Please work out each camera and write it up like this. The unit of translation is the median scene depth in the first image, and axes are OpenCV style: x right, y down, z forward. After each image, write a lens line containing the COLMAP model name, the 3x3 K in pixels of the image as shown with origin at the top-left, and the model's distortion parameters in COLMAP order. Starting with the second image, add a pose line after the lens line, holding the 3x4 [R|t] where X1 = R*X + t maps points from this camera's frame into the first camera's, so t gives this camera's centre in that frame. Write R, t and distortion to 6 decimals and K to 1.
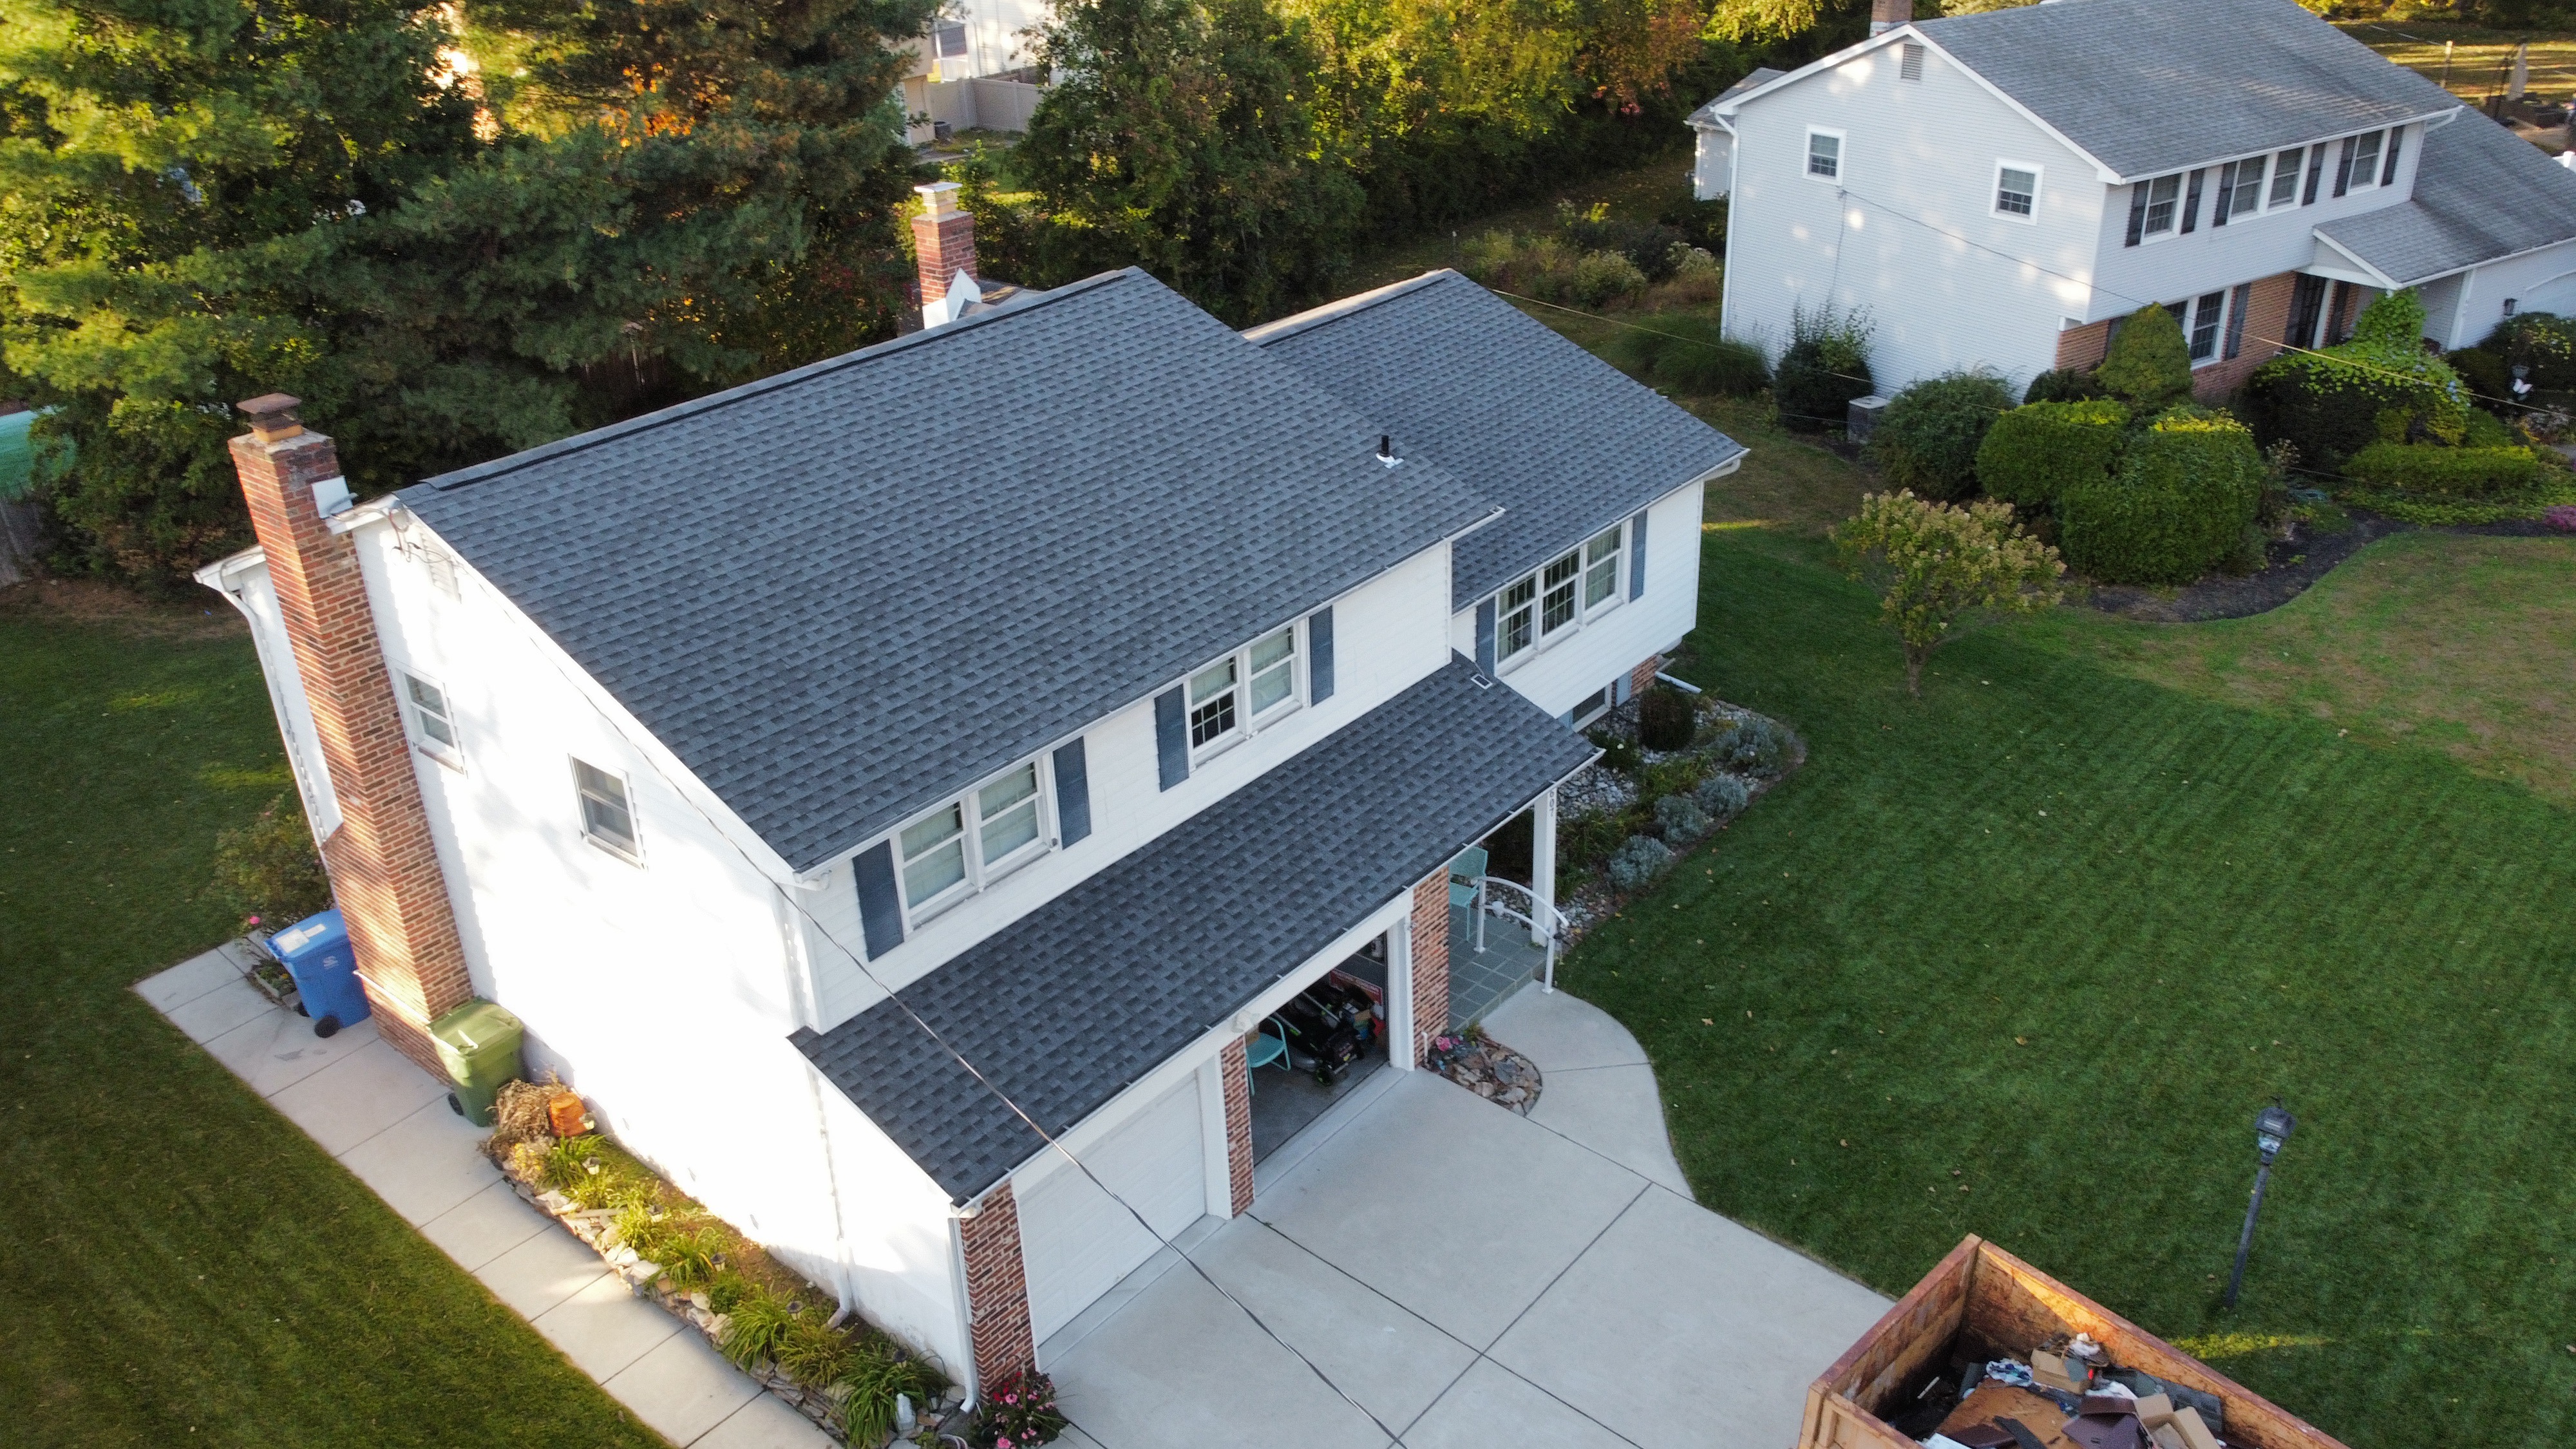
lens RADIAL K [[1900.0, 0, 1263.7], [0, 1900.0, 736.7], [0, 0, 1]] dist [0.000220, 0.000851]
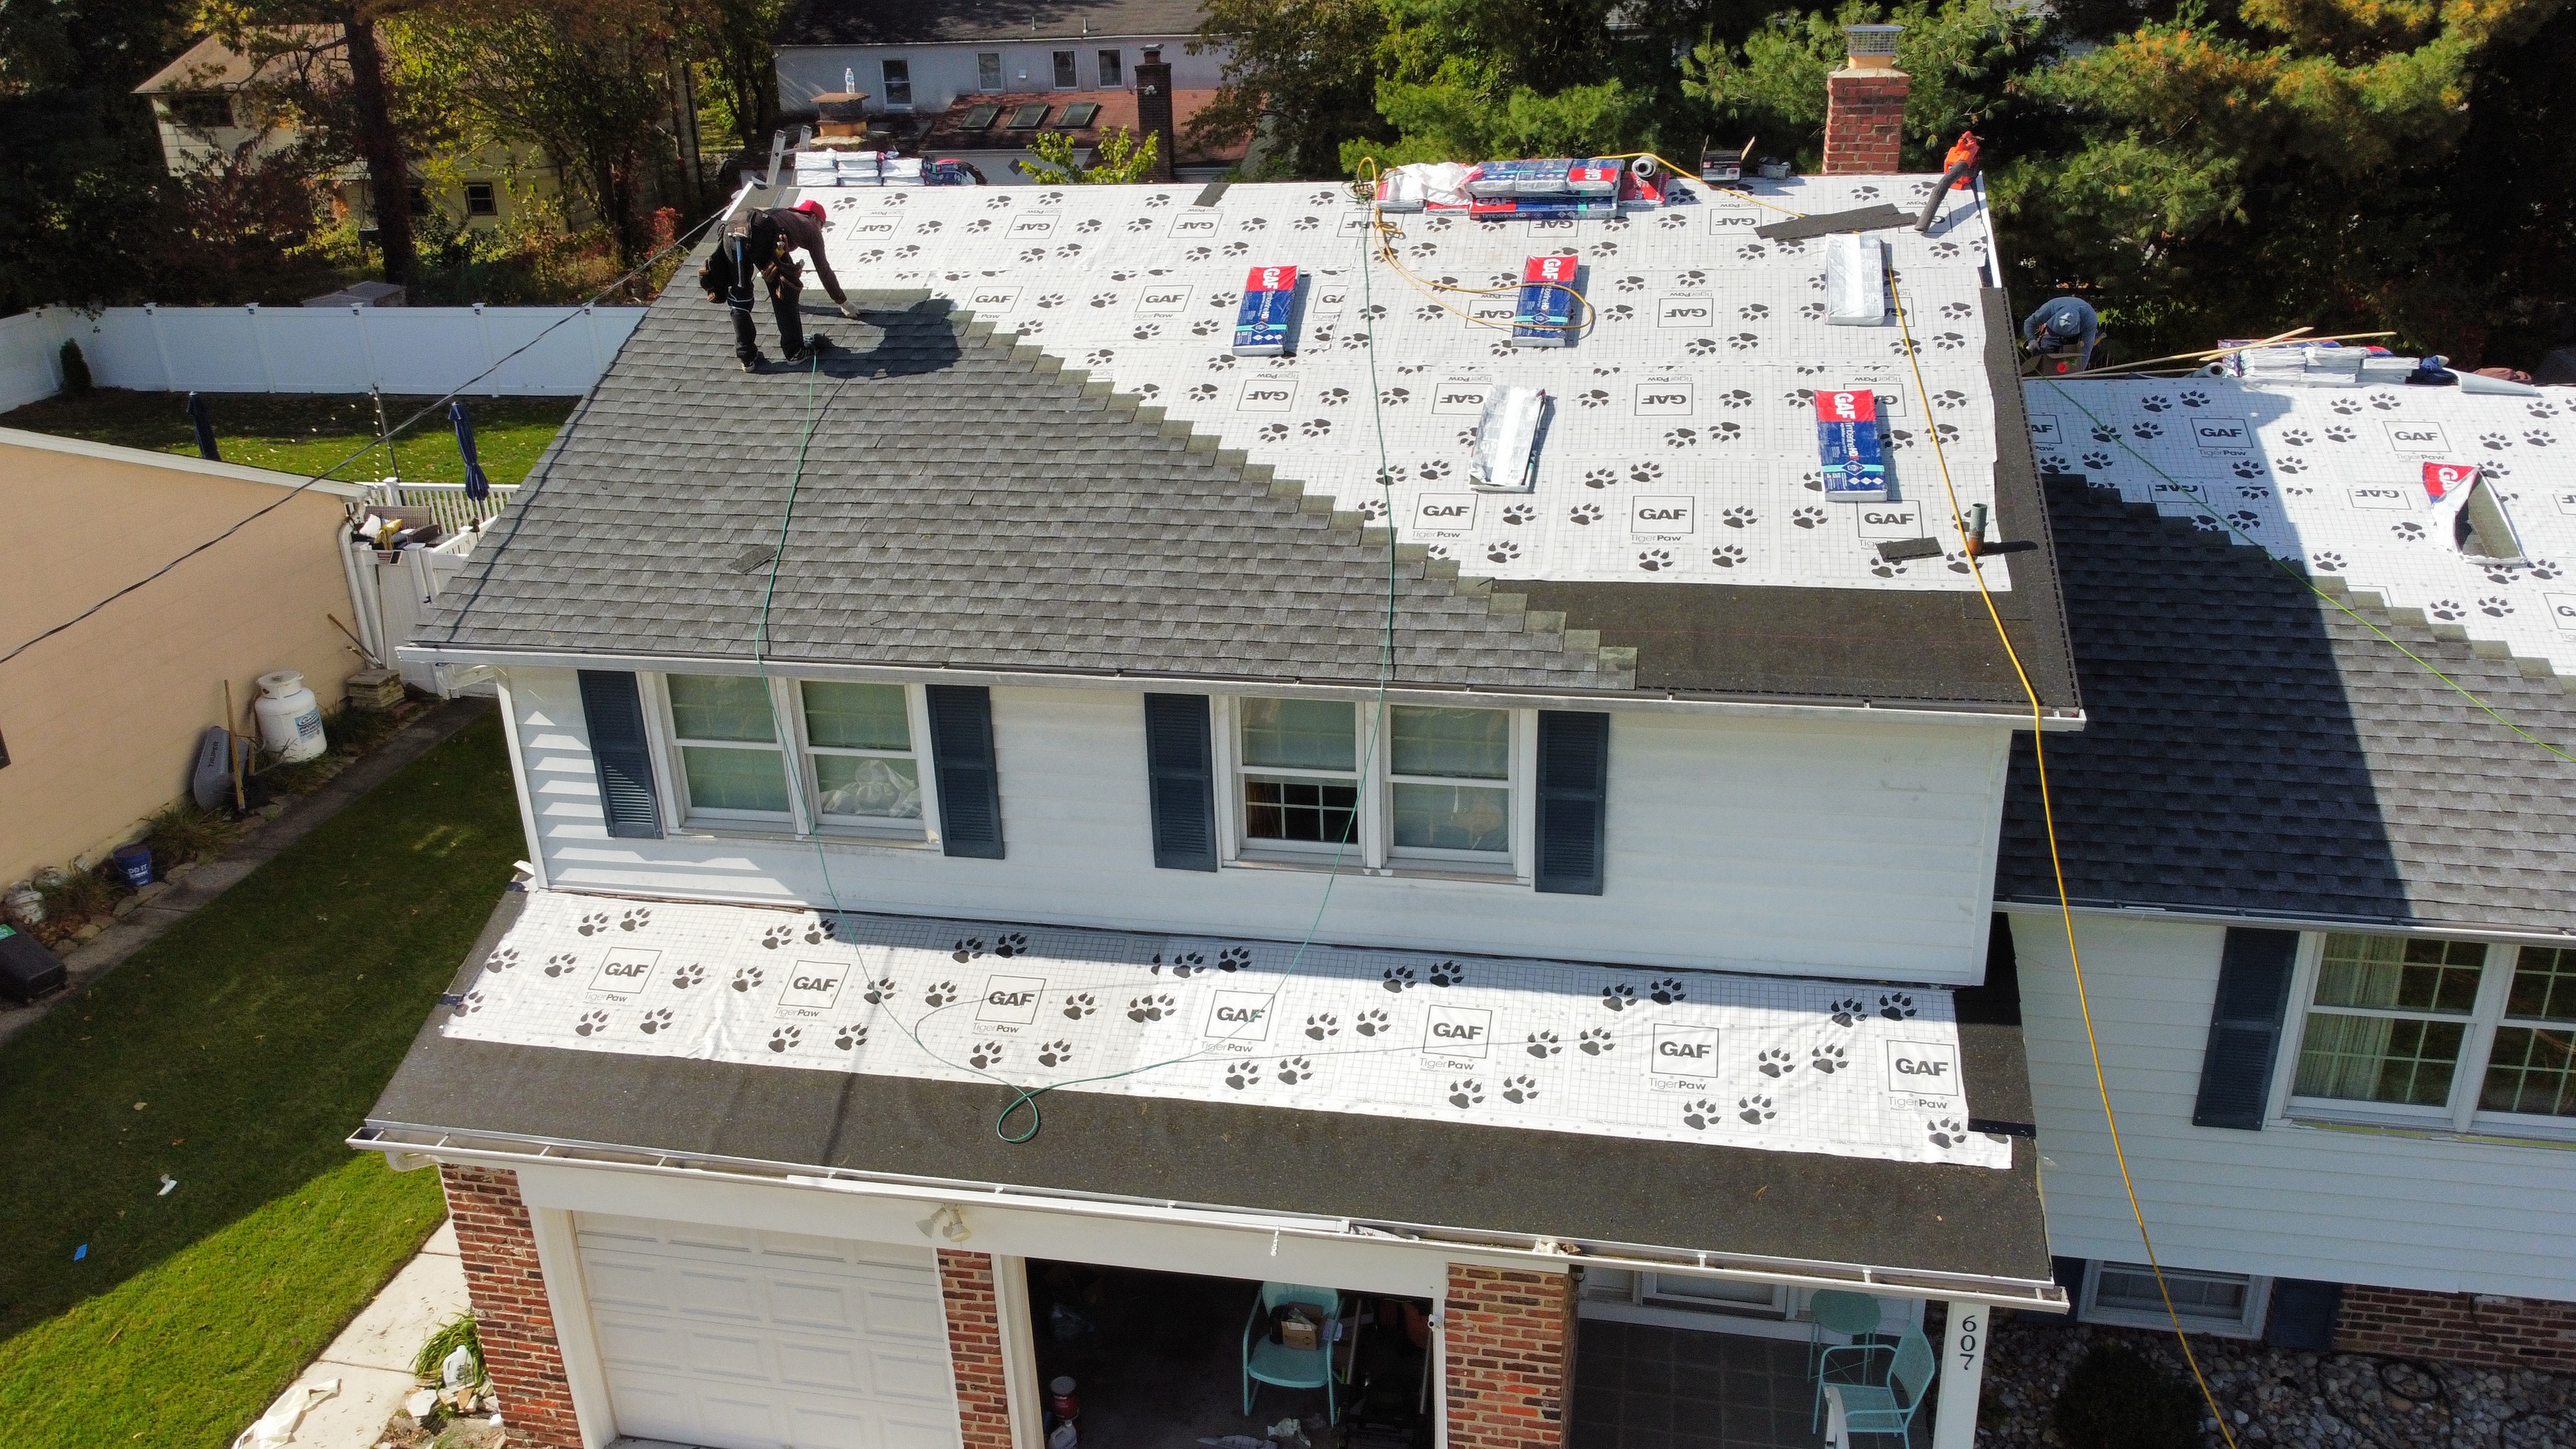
lens RADIAL K [[1891.8, 0, 1274.2], [0, 1891.8, 729.9], [0, 0, 1]] dist [0.006100, -0.008097]
pose [[0.492257, 0.377969, -0.784106, 0.315878], [-0.390040, 0.901089, 0.189494, -0.104456], [0.778172, 0.212553, 0.590990, 0.463659]]
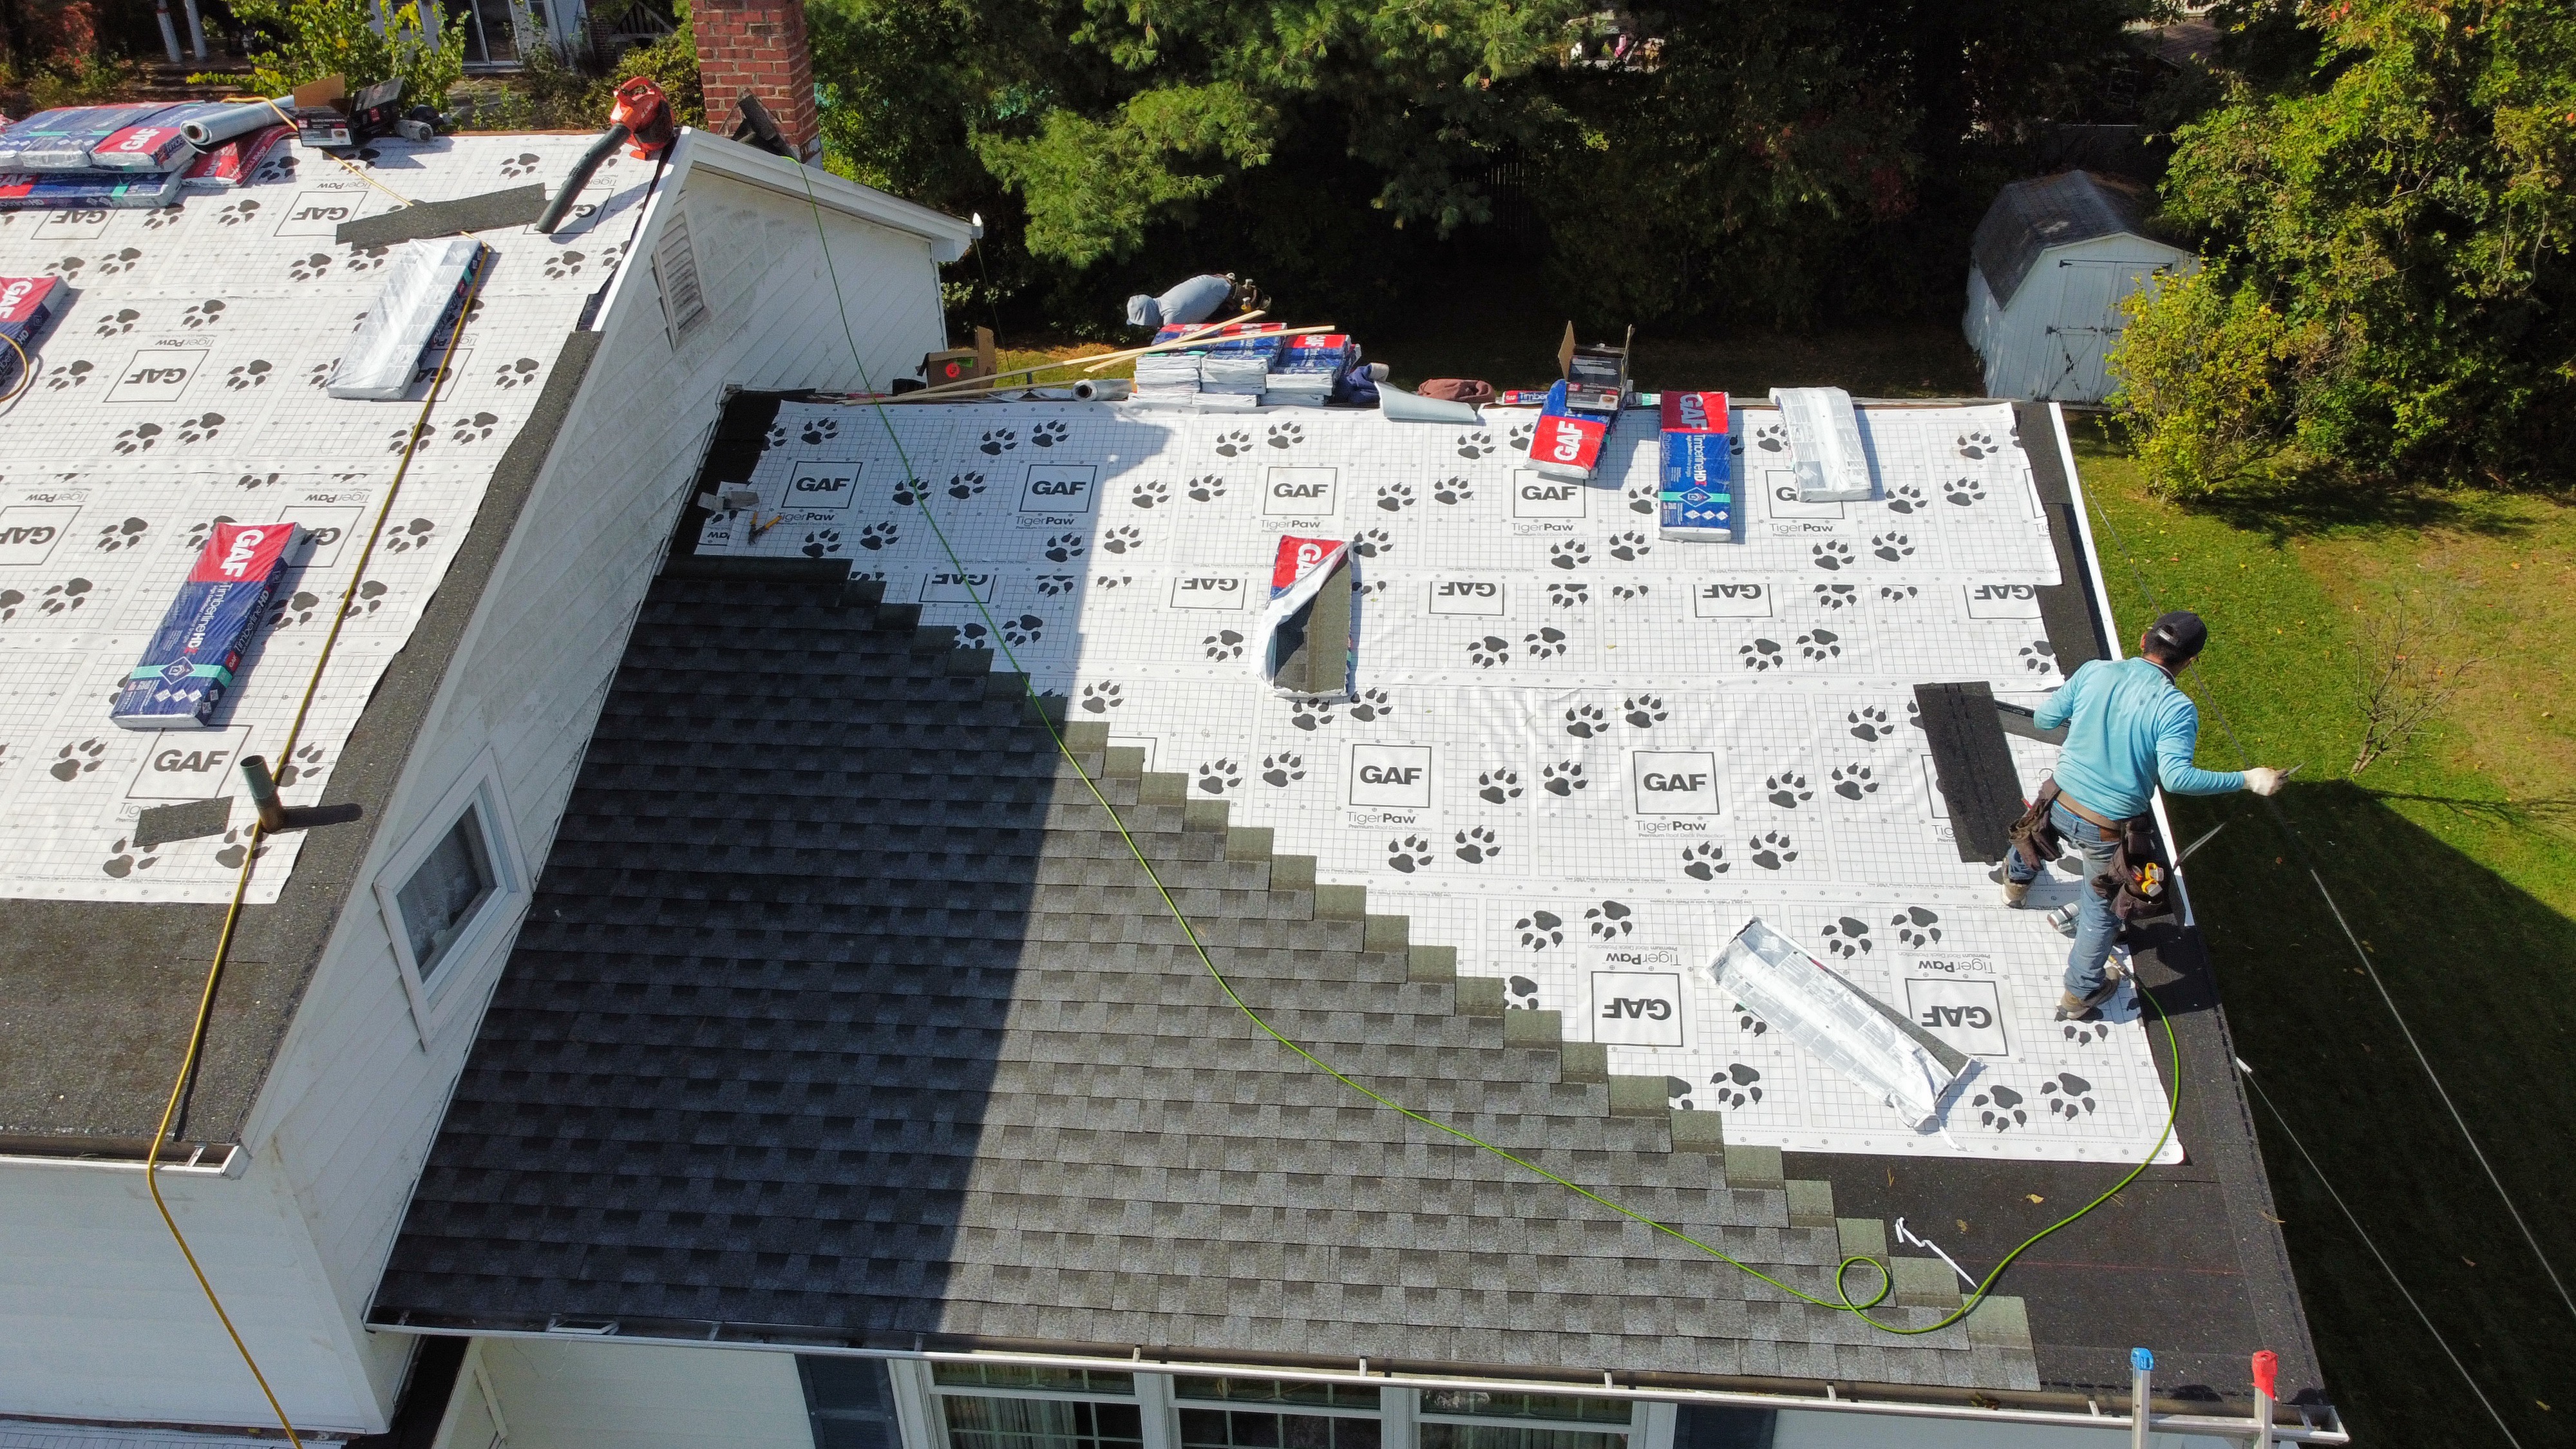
lens RADIAL K [[1891.8, 0, 1274.2], [0, 1891.8, 729.9], [0, 0, 1]] dist [0.006100, -0.008097]
pose [[0.587923, 0.443364, -0.676590, 0.313077], [-0.374450, 0.890571, 0.258205, -0.255350], [0.717031, 0.101544, 0.689605, 0.732000]]
